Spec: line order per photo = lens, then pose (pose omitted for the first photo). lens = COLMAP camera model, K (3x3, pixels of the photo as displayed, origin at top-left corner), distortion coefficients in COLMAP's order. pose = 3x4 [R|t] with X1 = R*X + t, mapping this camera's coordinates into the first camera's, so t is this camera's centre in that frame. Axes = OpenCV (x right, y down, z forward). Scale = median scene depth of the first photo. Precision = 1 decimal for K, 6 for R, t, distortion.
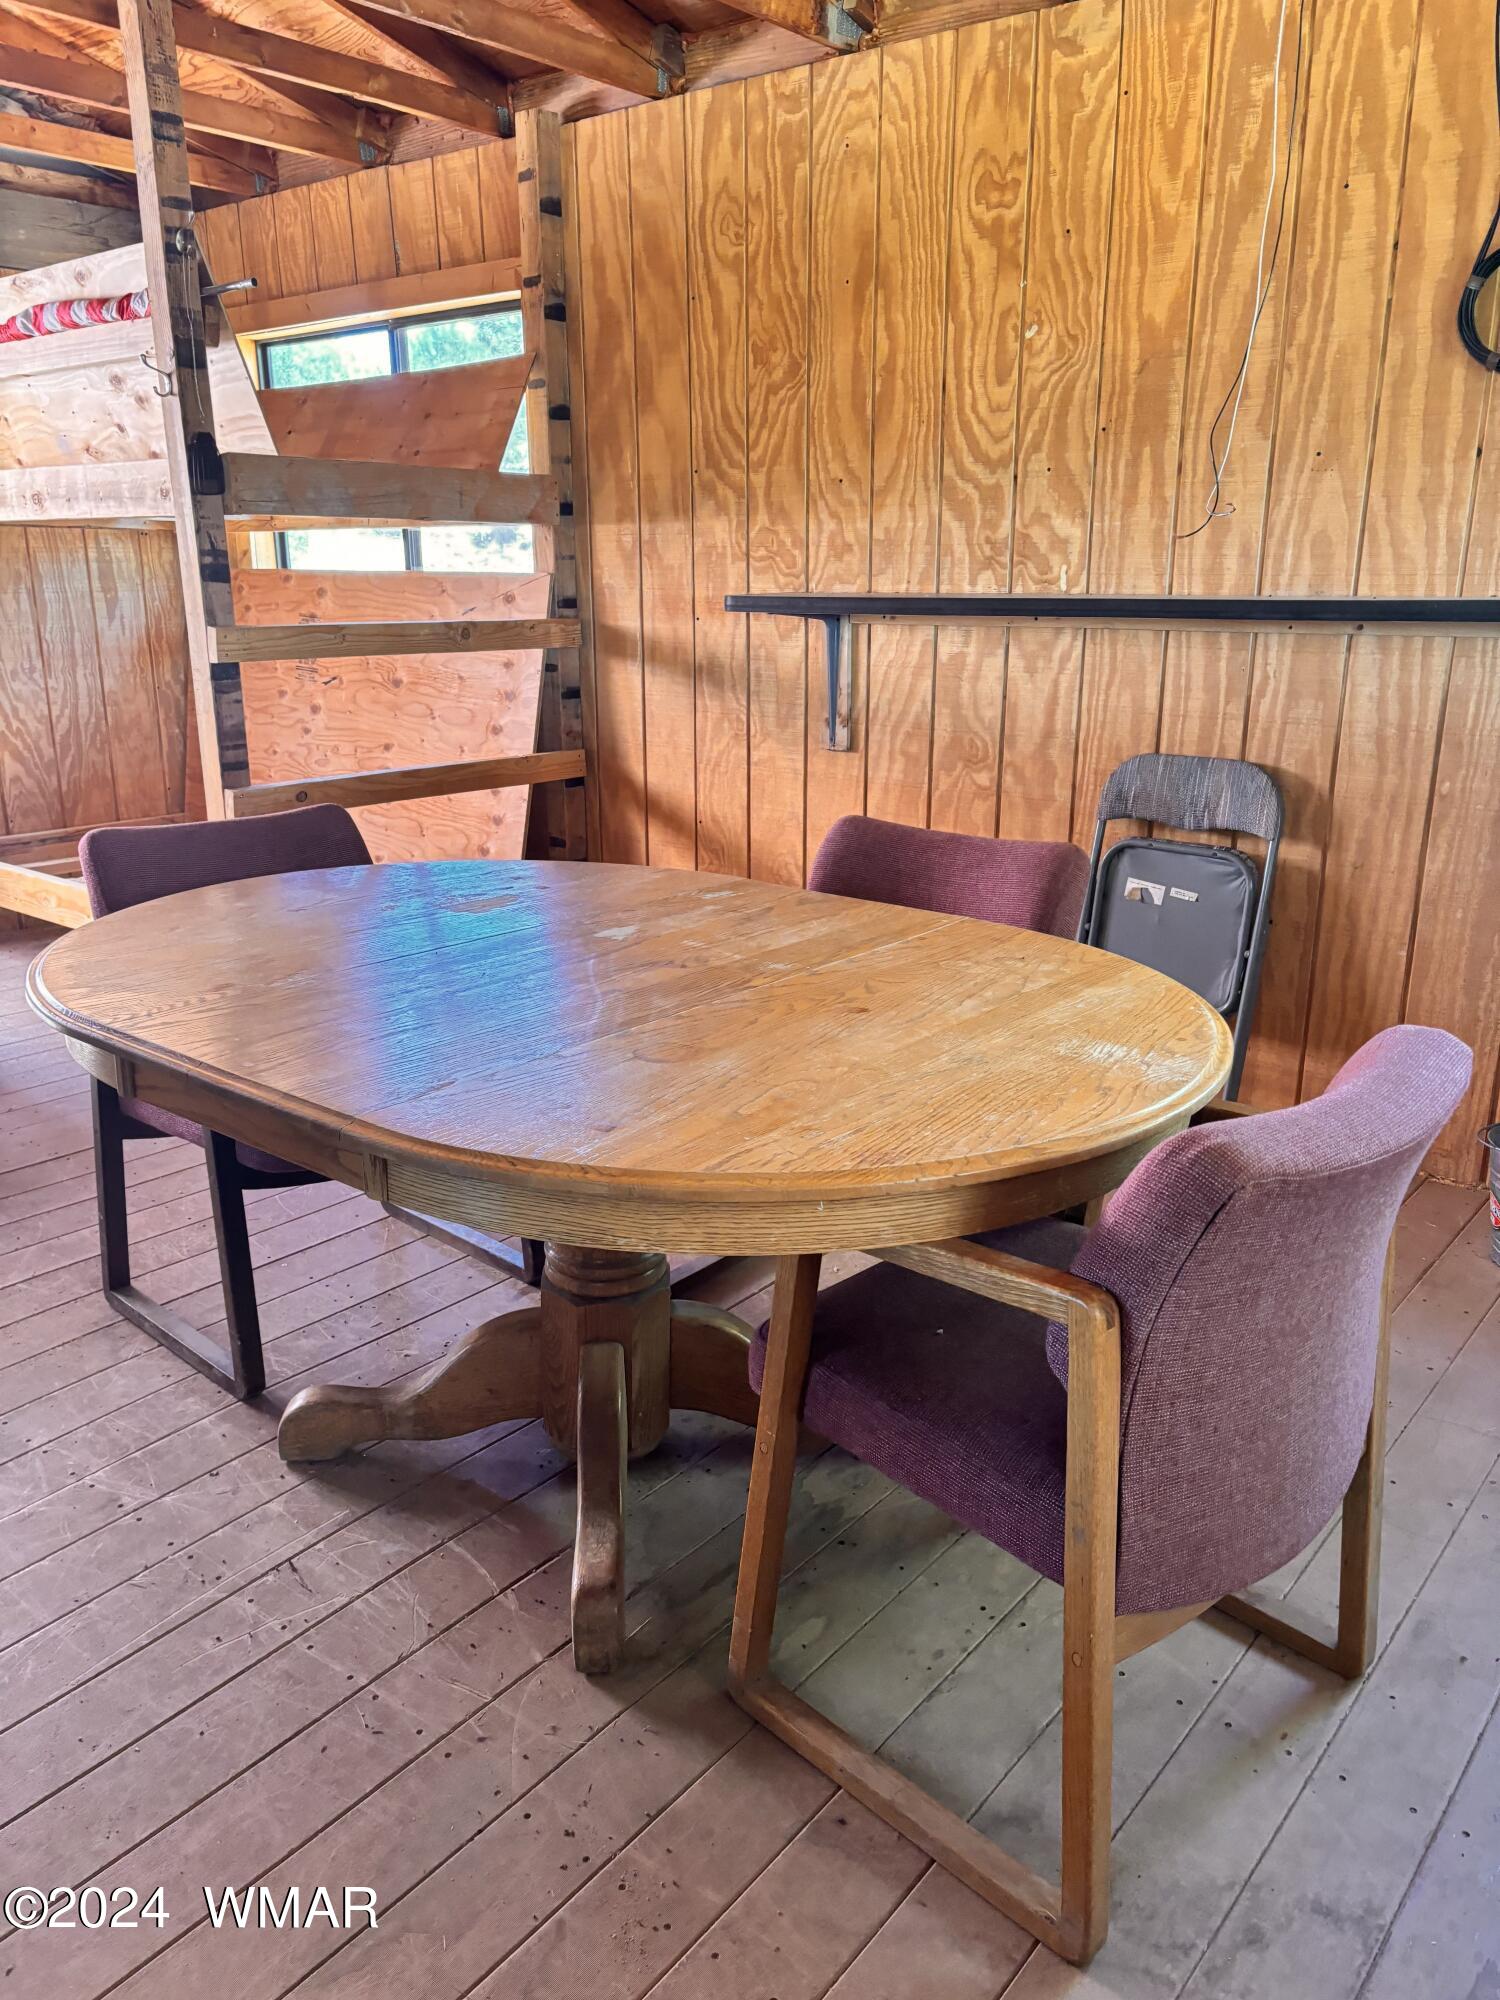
lens RADIAL K [[1534.1, 0, 750.0], [0, 1534.1, 1000.0], [0, 0, 1]] dist [0.035728, -0.046462]
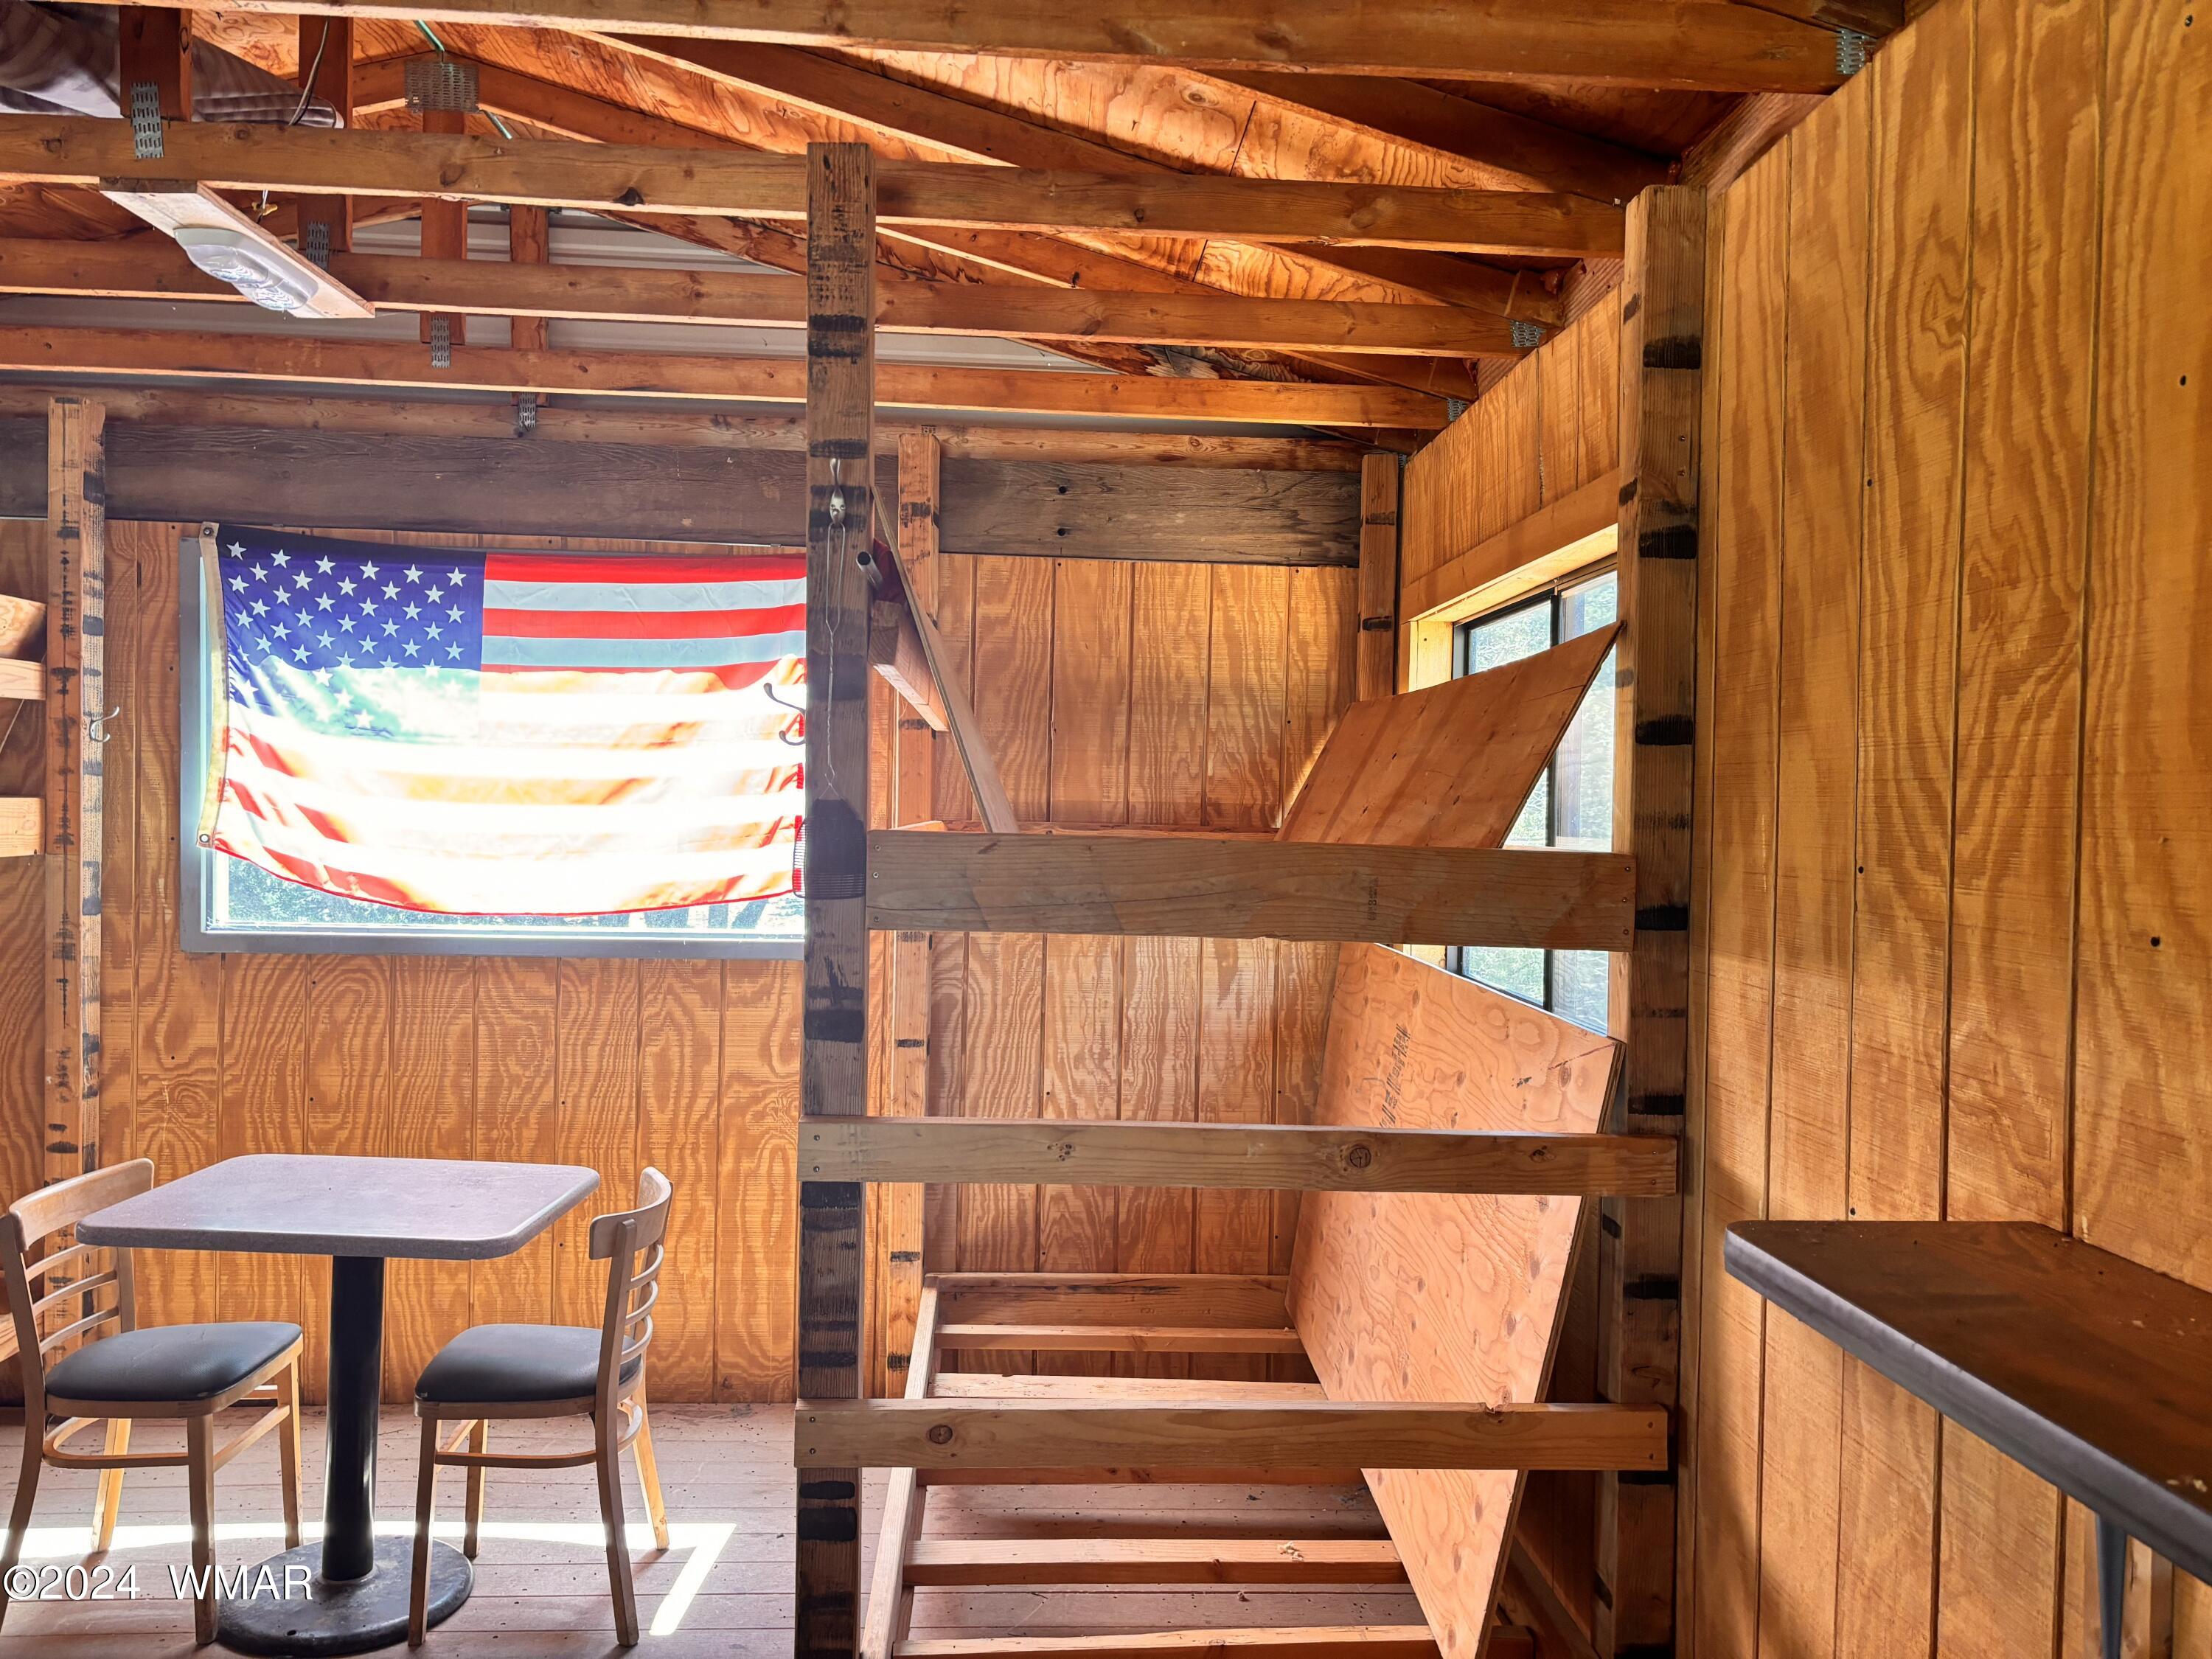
lens RADIAL K [[1646.5, 0, 1106.0], [0, 1646.5, 829.5], [0, 0, 1]] dist [0.026009, -0.057010]
pose [[0.673436, 0.028274, -0.738704, 0.160467], [-0.224470, 0.959908, -0.167896, -0.243340], [0.704341, 0.278885, 0.652784, 0.589802]]
